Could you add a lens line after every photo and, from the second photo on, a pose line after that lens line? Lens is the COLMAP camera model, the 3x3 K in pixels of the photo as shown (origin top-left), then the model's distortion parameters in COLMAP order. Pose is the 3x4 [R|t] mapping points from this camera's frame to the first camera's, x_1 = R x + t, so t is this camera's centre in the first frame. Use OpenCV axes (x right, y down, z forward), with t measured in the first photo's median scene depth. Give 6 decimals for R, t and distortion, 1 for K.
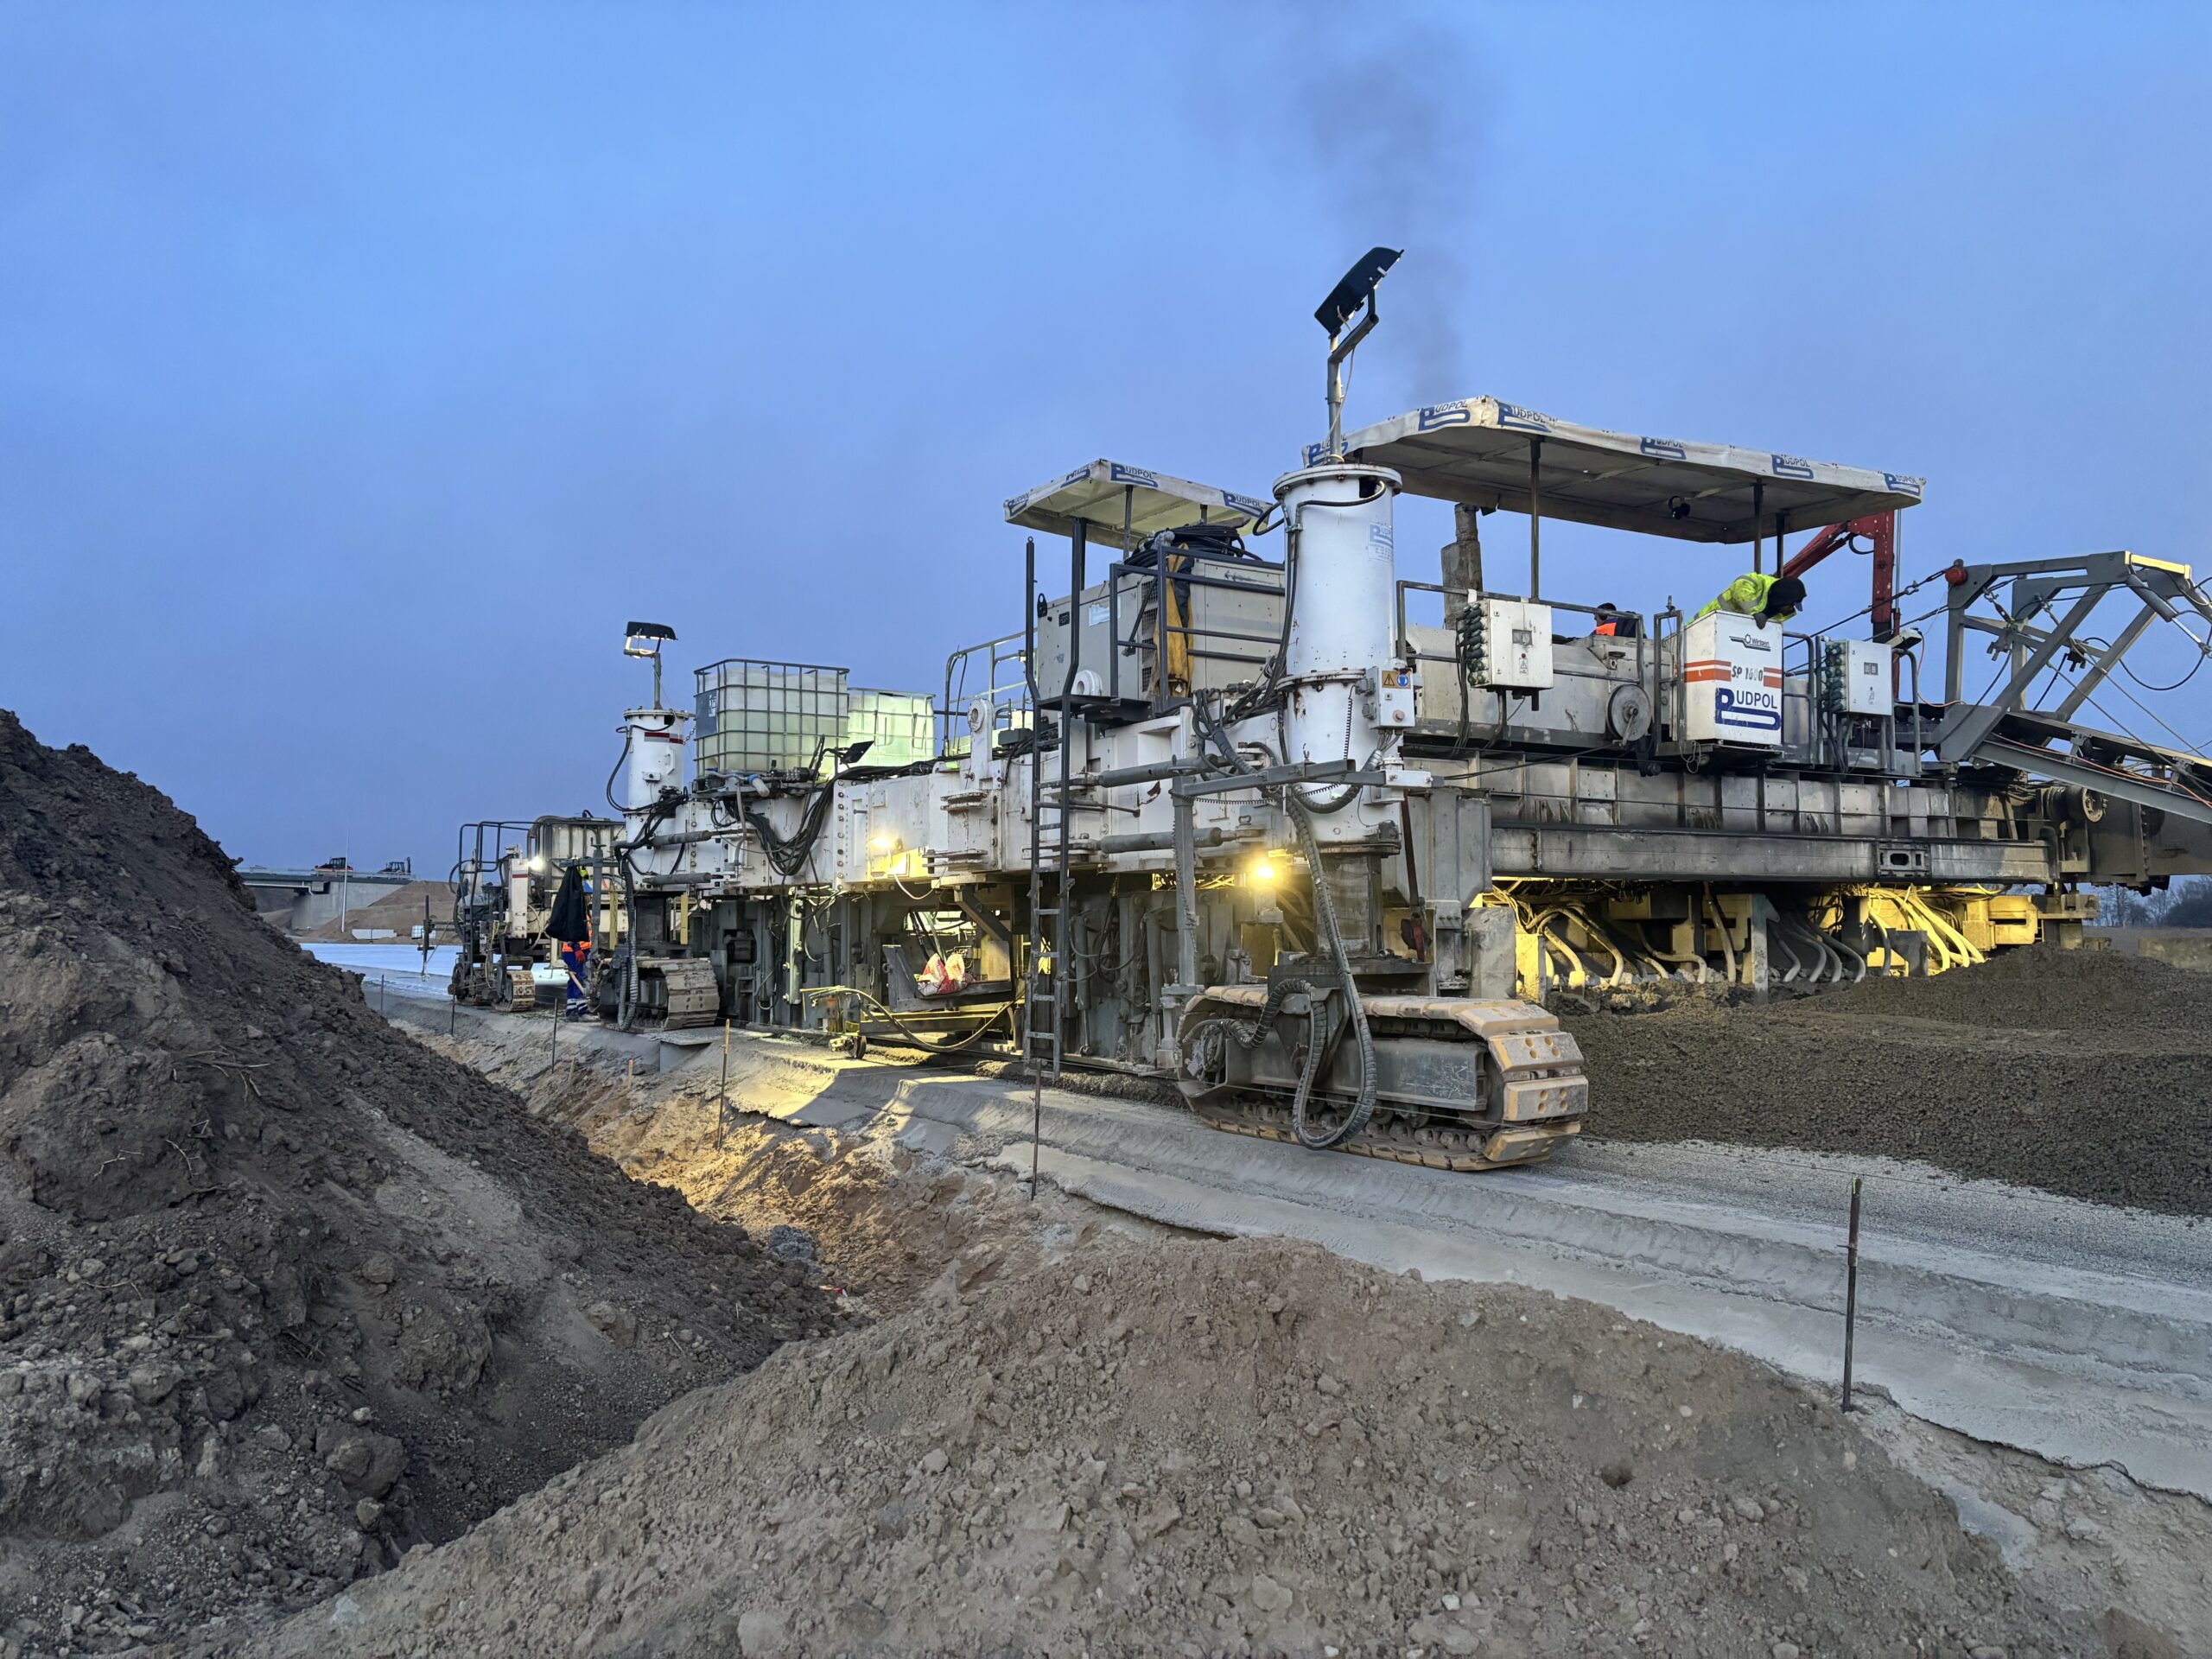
lens RADIAL K [[1633.4, 0, 1110.4], [0, 1633.4, 845.6], [0, 0, 1]] dist [0.075997, -0.068958]
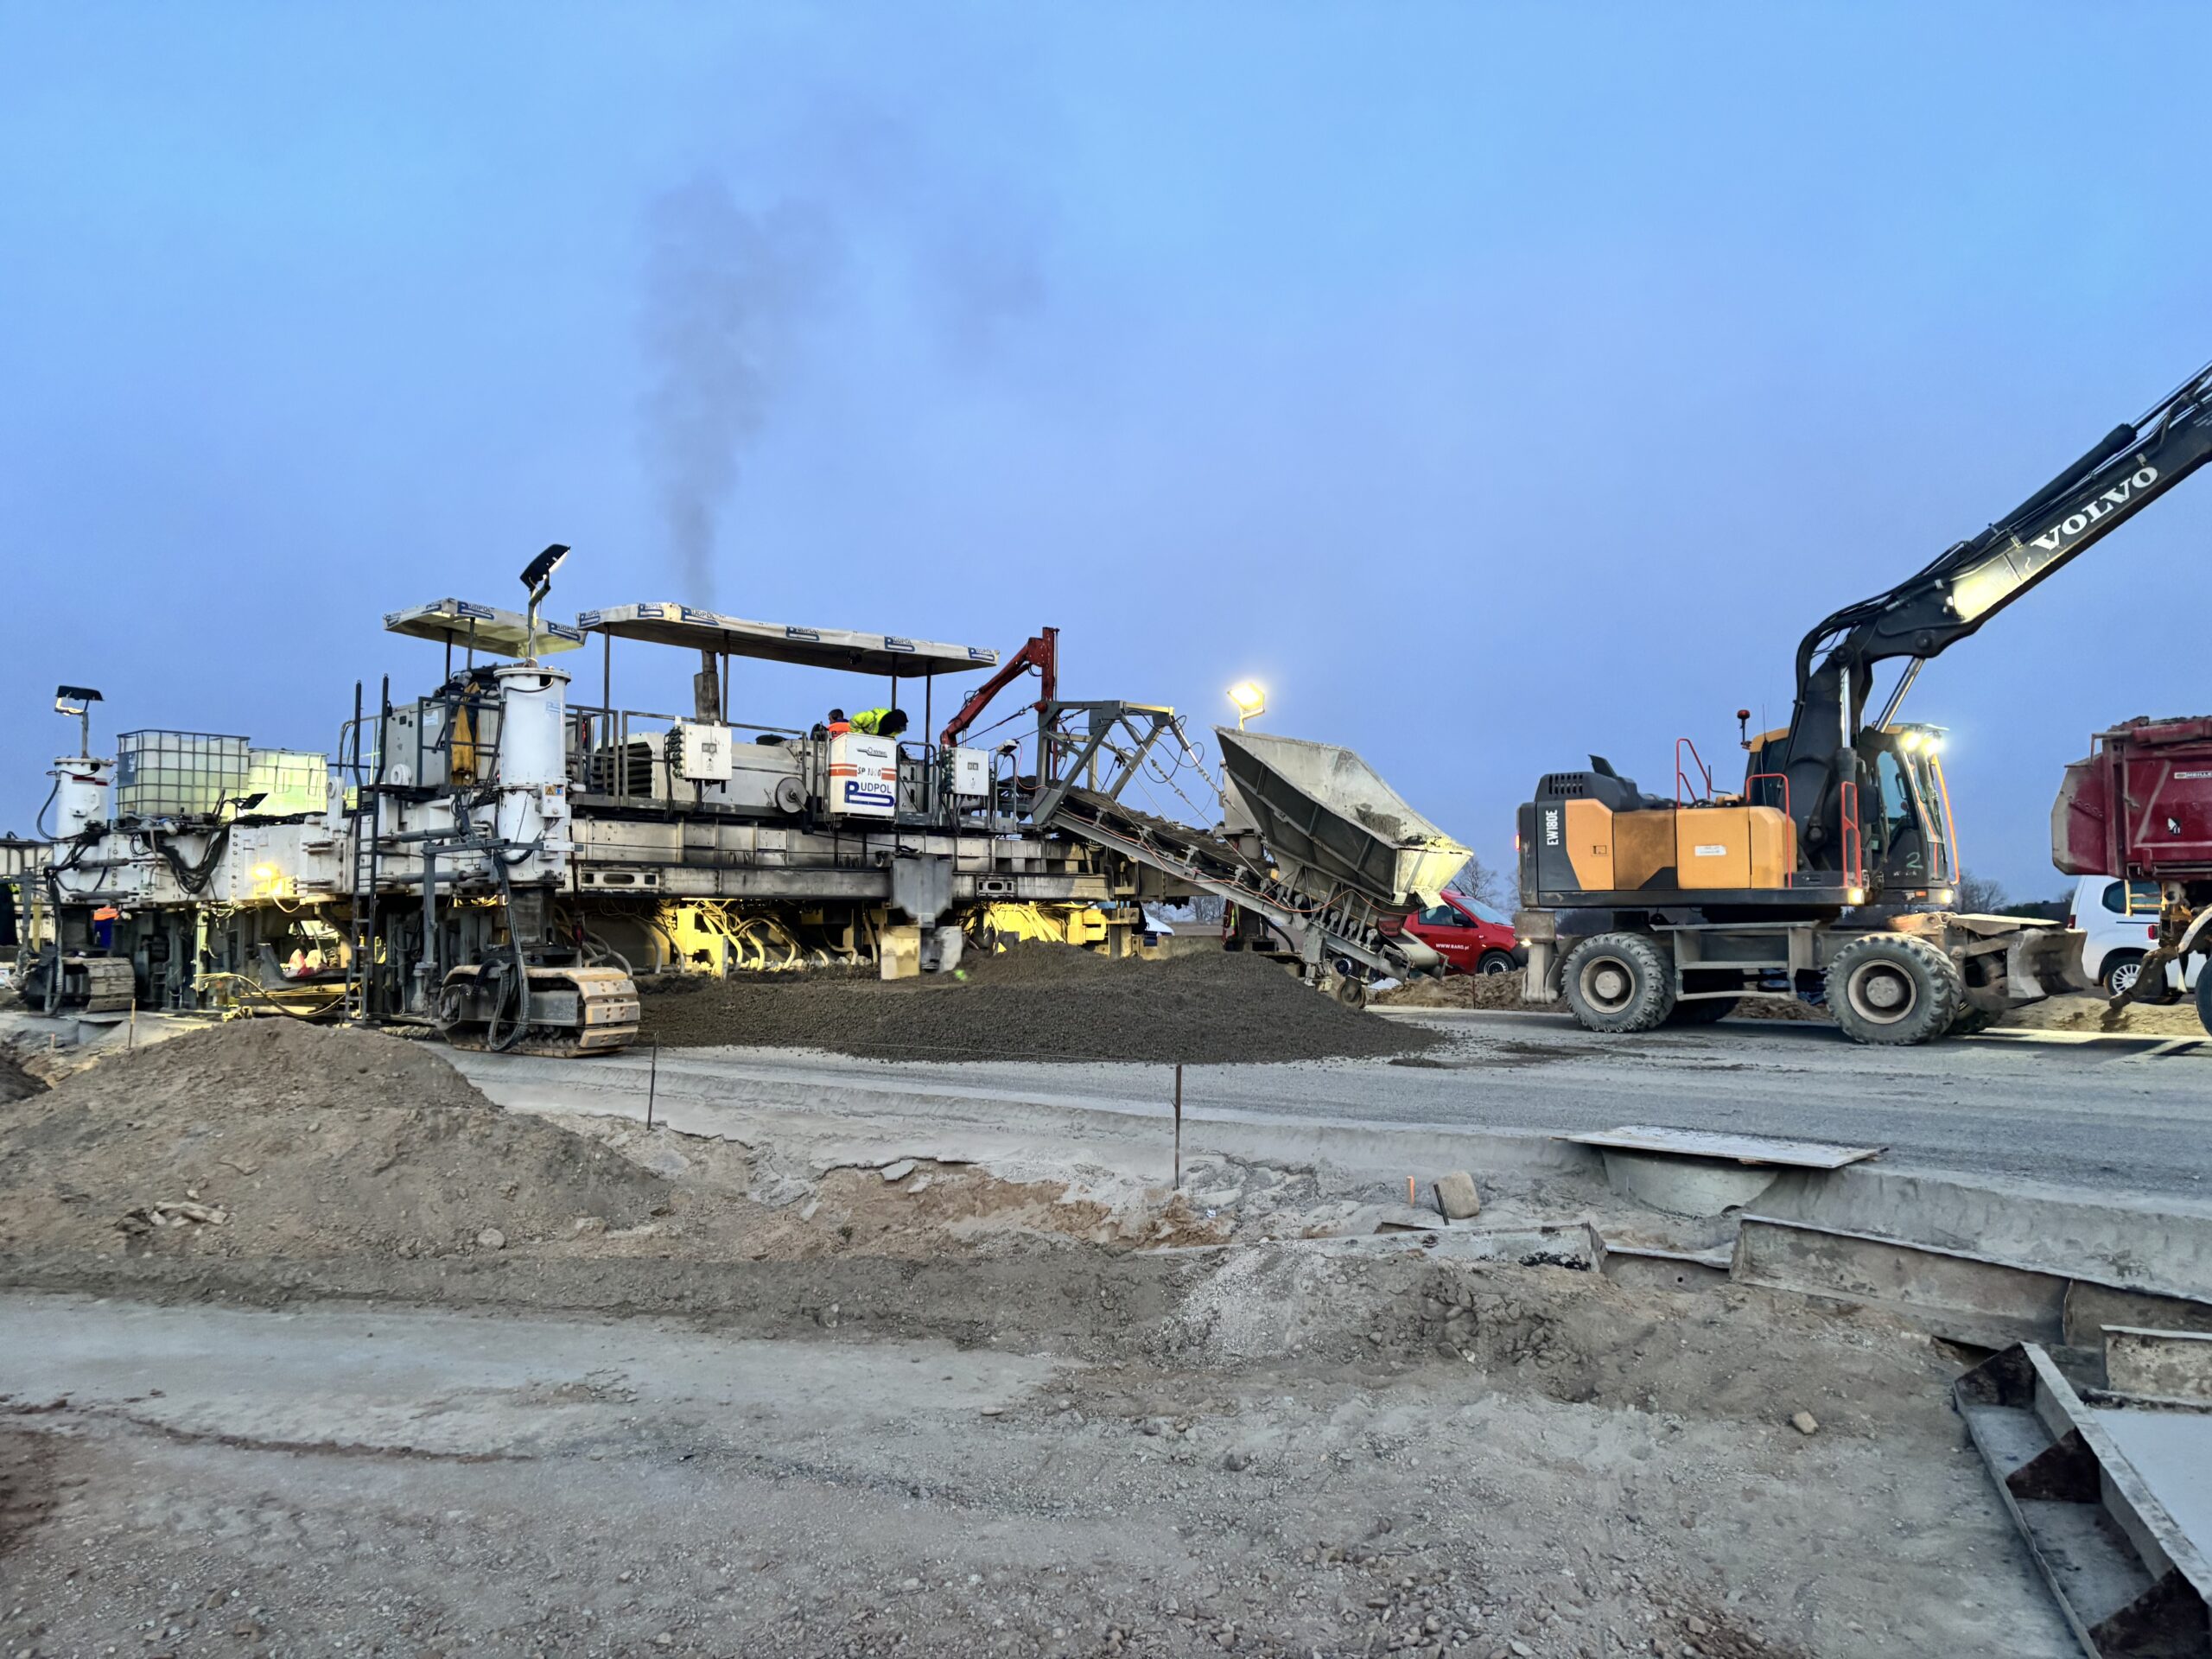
lens RADIAL K [[1633.4, 0, 1110.4], [0, 1633.4, 845.6], [0, 0, 1]] dist [0.075997, -0.068958]
pose [[0.961004, 0.013379, 0.276212, 0.155420], [-0.011920, 0.999905, -0.006962, -0.021513], [-0.276279, 0.003398, 0.961072, -0.535752]]
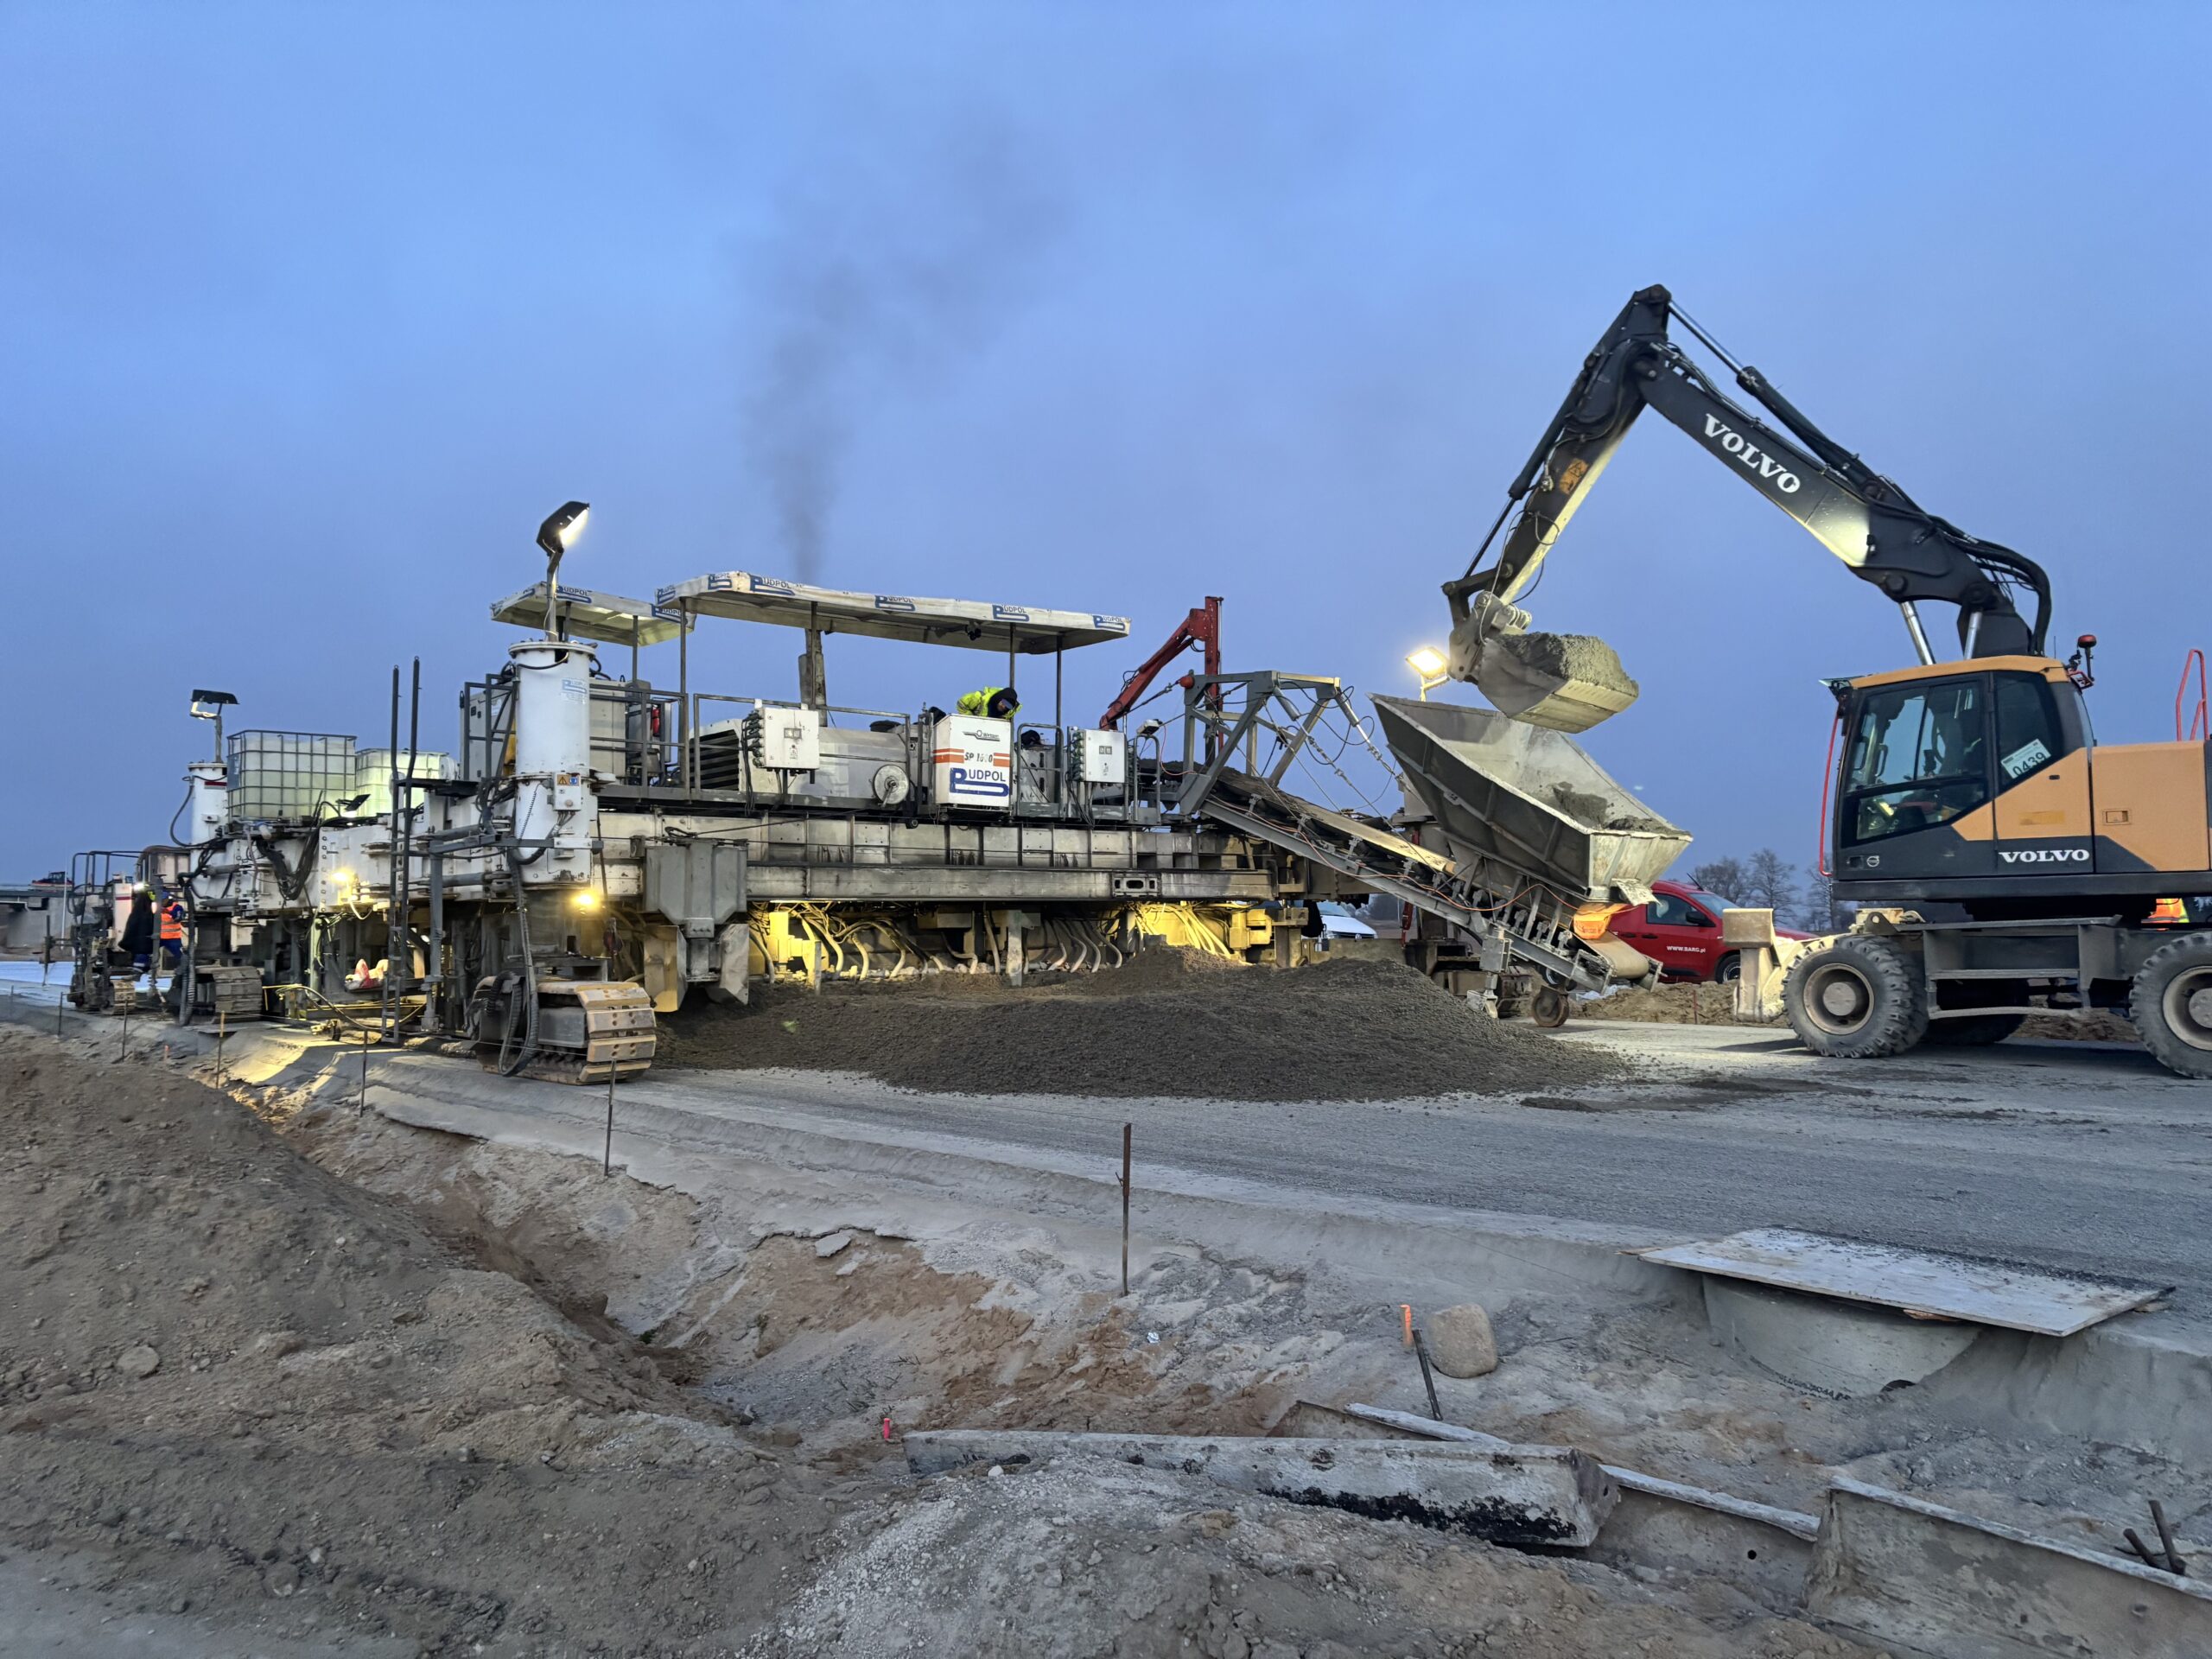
lens RADIAL K [[1636.3, 0, 1133.8], [0, 1636.3, 869.6], [0, 0, 1]] dist [0.042076, -0.005157]
pose [[0.991853, -0.002176, 0.127369, 0.305043], [0.001117, 0.999964, 0.008389, -0.016531], [-0.127383, -0.008178, 0.991820, -0.385236]]
